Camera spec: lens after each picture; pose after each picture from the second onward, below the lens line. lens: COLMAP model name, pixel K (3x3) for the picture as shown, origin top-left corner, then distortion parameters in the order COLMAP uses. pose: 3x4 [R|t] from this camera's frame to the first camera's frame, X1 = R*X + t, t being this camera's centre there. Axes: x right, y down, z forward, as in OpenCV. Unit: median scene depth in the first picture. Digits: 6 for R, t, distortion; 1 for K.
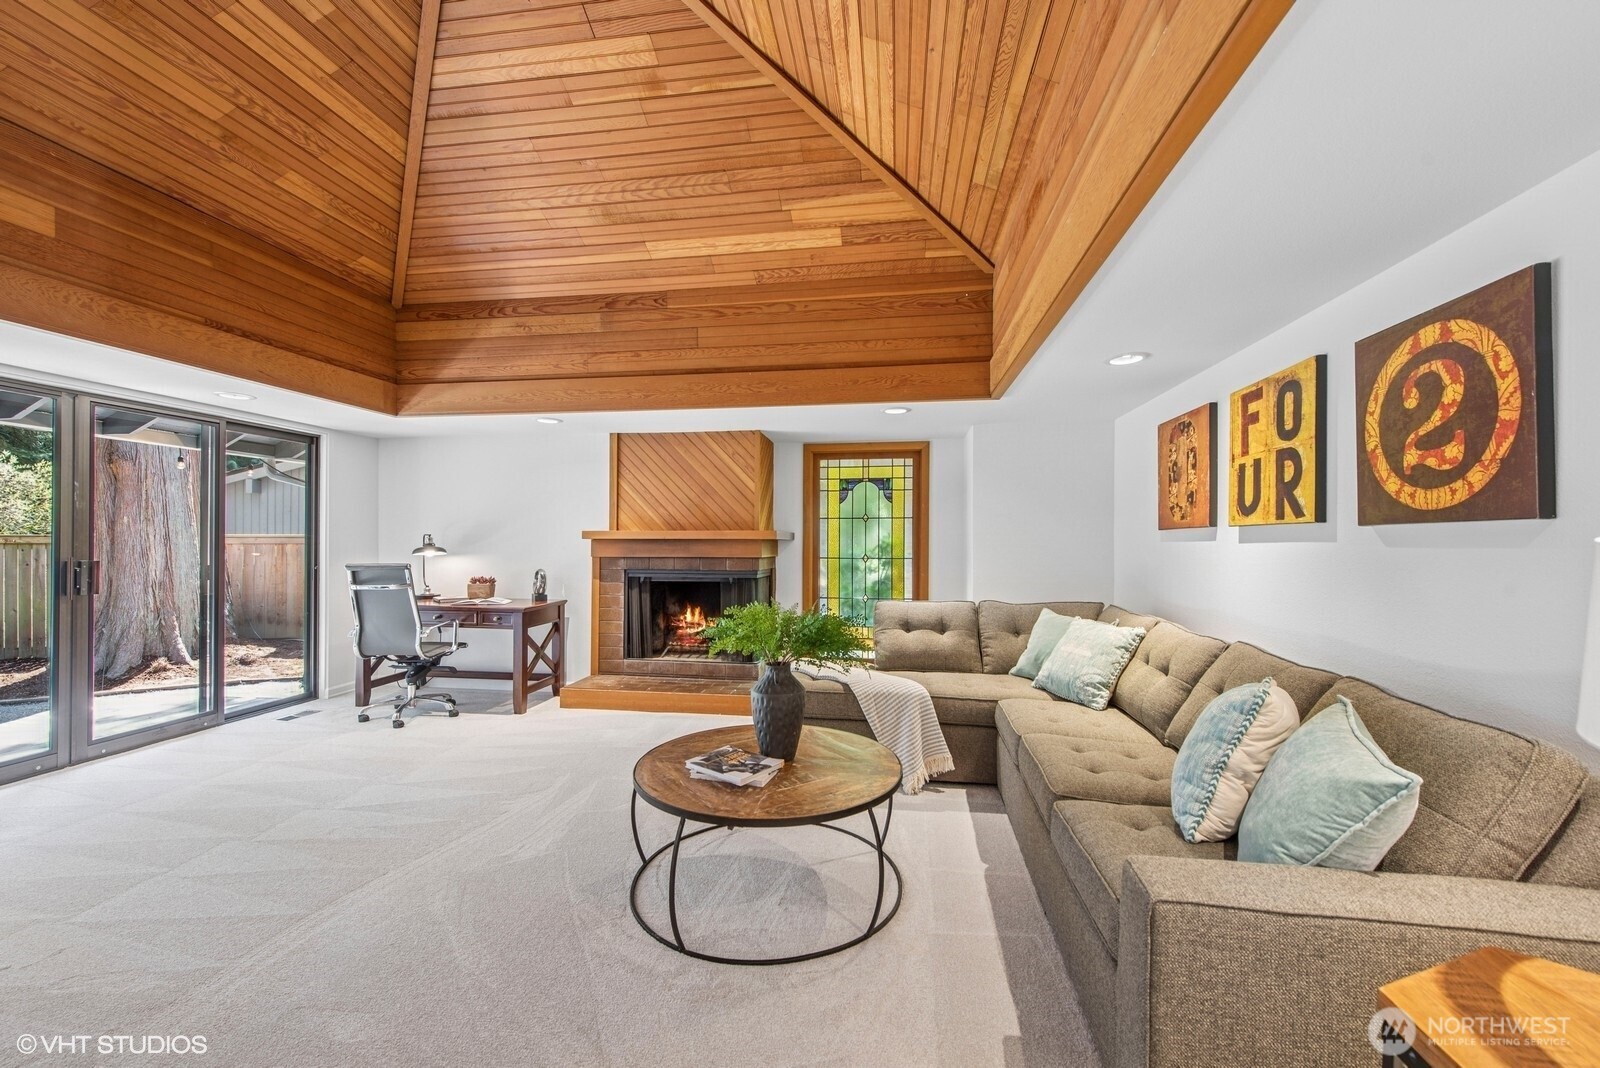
lens RADIAL K [[641.3, 0, 796.3], [0, 641.3, 540.2], [0, 0, 1]] dist [-0.009858, -0.005056]
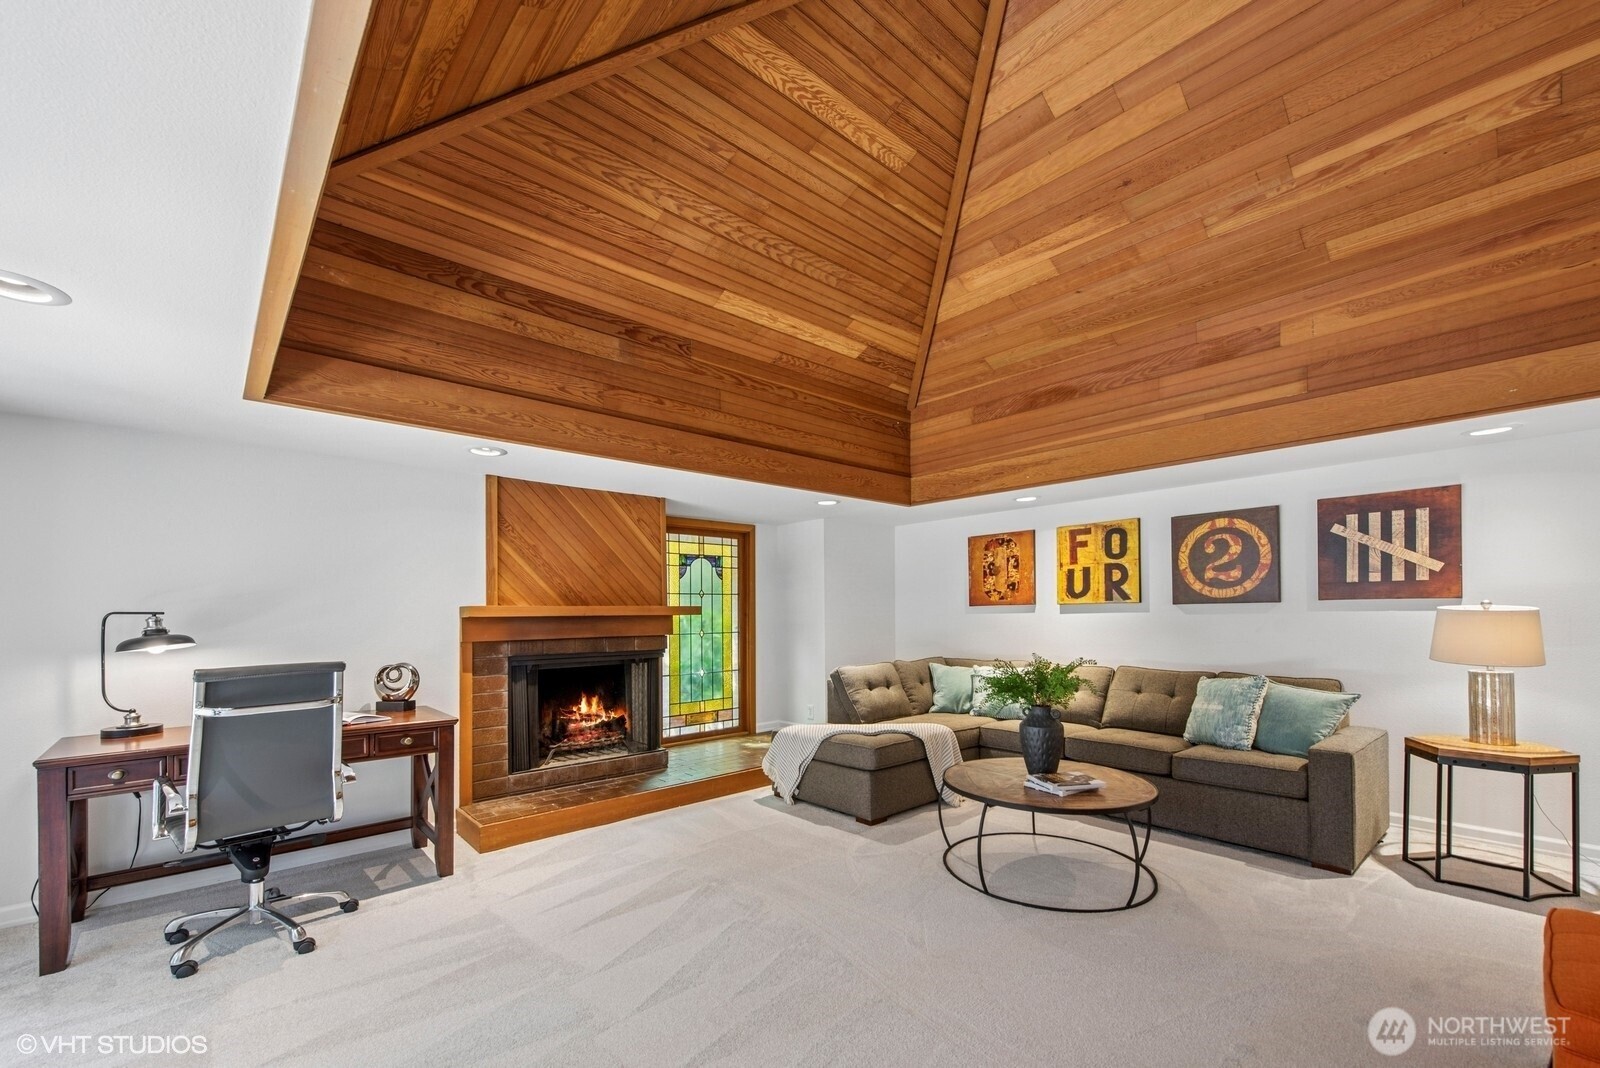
lens RADIAL K [[657.9, 0, 800.5], [0, 657.9, 613.7], [0, 0, 1]] dist [-0.010349, -0.000295]
pose [[0.635302, -0.006153, 0.772239, -0.815311], [0.009990, 0.999950, -0.000251, -0.001969], [-0.772199, 0.007874, 0.635332, 0.295005]]
